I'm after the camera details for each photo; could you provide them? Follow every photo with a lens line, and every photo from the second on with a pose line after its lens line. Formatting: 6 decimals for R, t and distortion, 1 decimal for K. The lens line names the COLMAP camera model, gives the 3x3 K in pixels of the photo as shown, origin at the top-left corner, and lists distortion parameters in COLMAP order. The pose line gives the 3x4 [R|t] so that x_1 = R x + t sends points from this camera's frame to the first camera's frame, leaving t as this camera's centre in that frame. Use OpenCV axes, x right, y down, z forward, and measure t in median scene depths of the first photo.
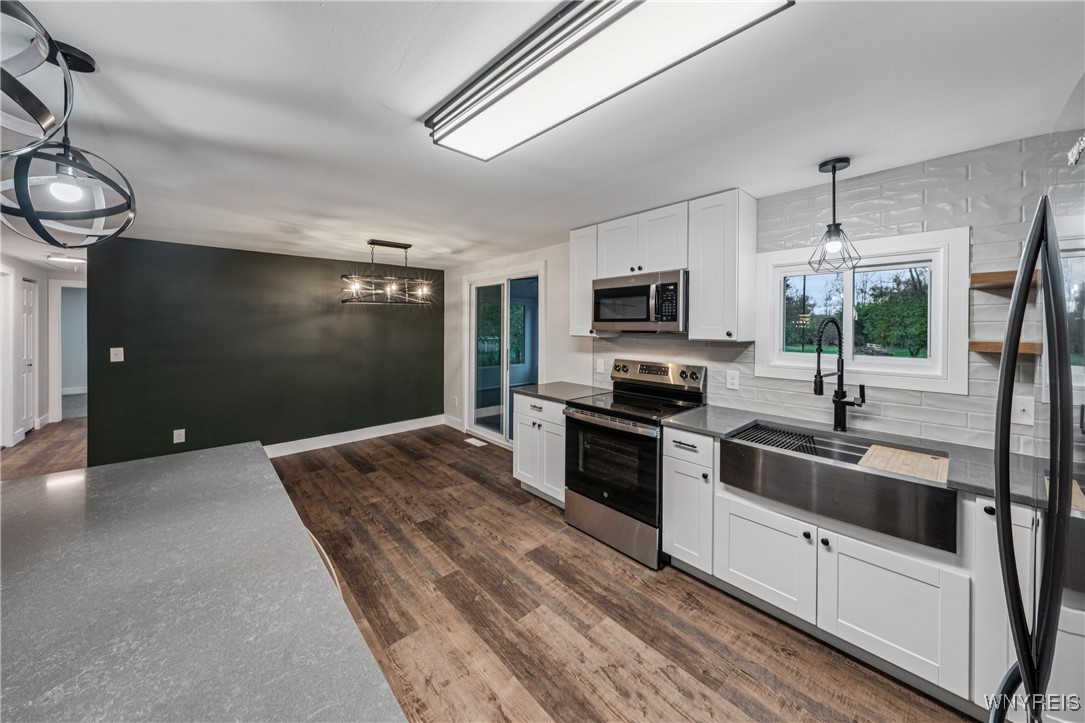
lens RADIAL K [[375.3, 0, 539.8], [0, 375.3, 326.9], [0, 0, 1]] dist [-0.000805, -0.000039]
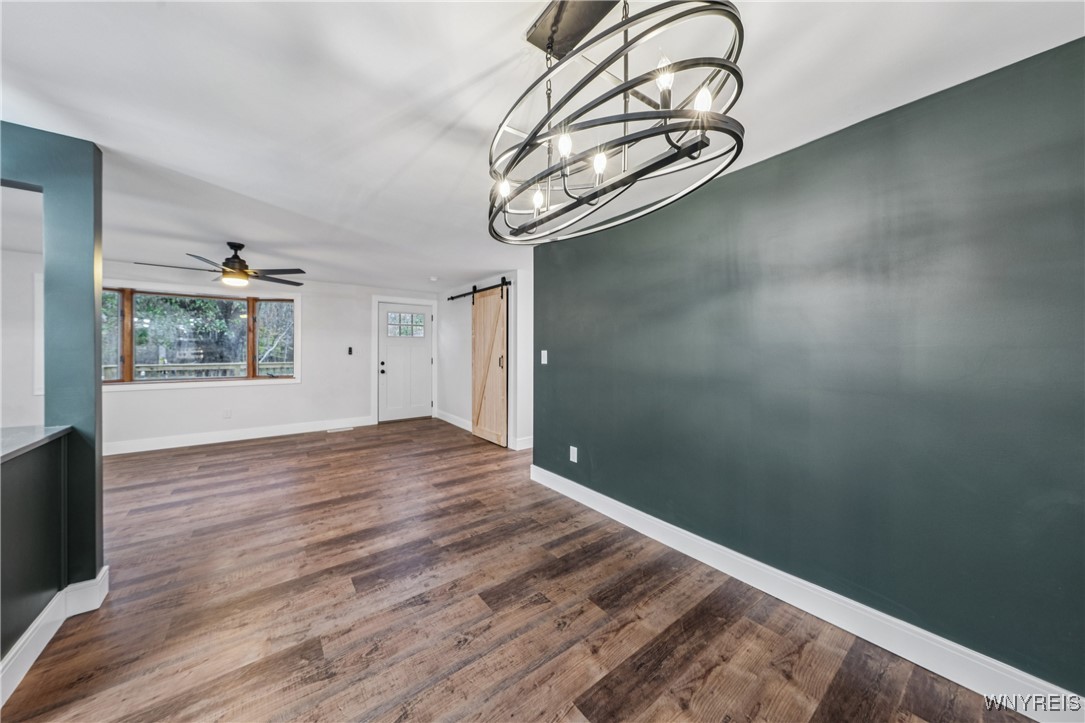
lens RADIAL K [[365.6, 0, 550.3], [0, 365.6, 350.7], [0, 0, 1]] dist [-0.000039, -0.000067]
pose [[-0.059571, 0.000645, -0.998224, -0.140534], [-0.006022, 0.999981, 0.001006, 0.061846], [0.998206, 0.006071, -0.059566, 1.212243]]
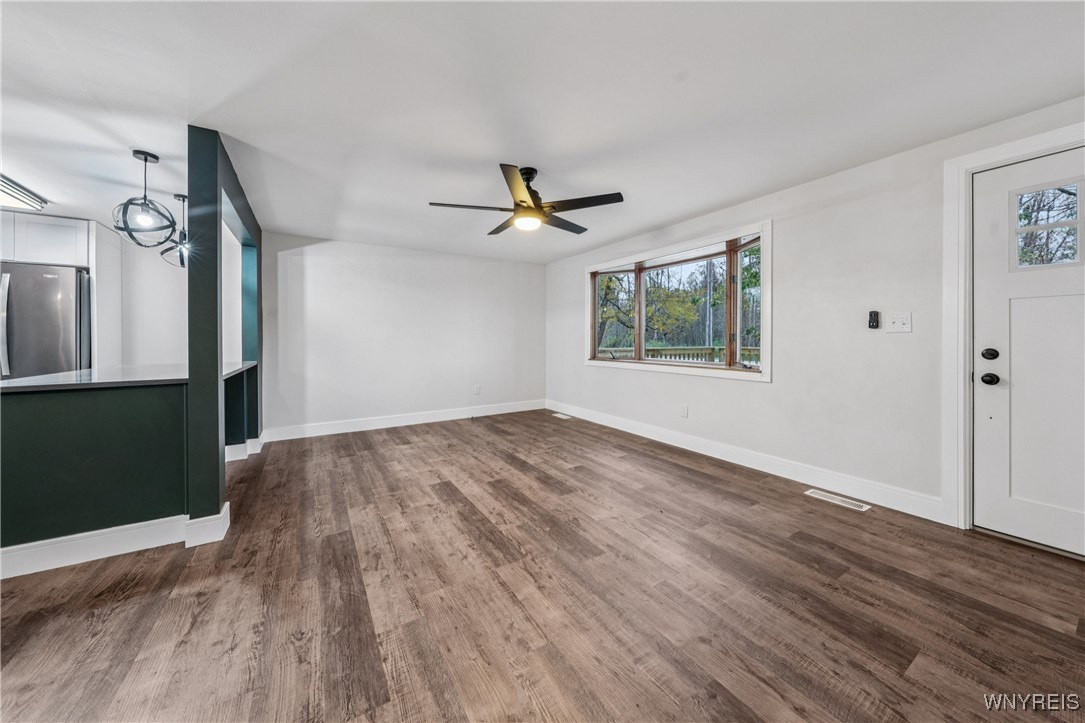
lens RADIAL K [[373.8, 0, 535.5], [0, 373.8, 335.8], [0, 0, 1]] dist [-0.002168, -0.000006]
pose [[-0.983302, -0.000687, 0.181980, -1.412435], [-0.001764, 0.999982, -0.005753, 0.111726], [-0.181973, -0.005978, -0.983285, 0.985594]]
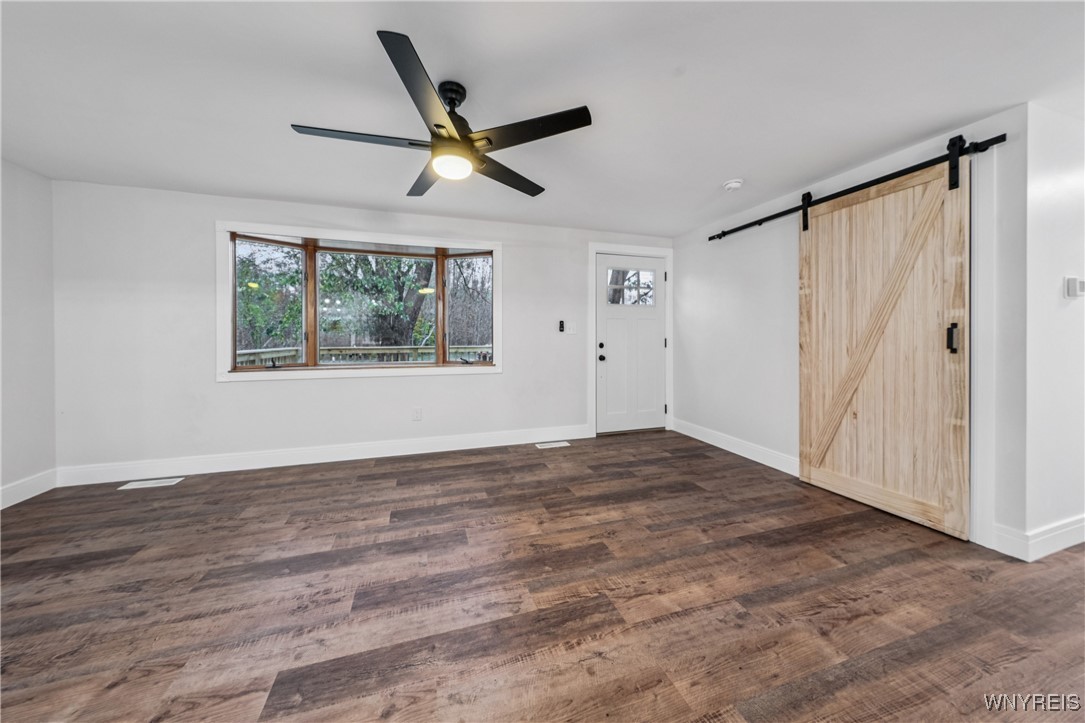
lens RADIAL K [[371.4, 0, 534.8], [0, 371.4, 339.8], [0, 0, 1]] dist [-0.000483, 0.000049]
pose [[-0.407835, 0.003521, -0.913049, -0.763499], [-0.000276, 0.999992, 0.003980, 0.113584], [0.913055, 0.001875, -0.407831, 0.497406]]
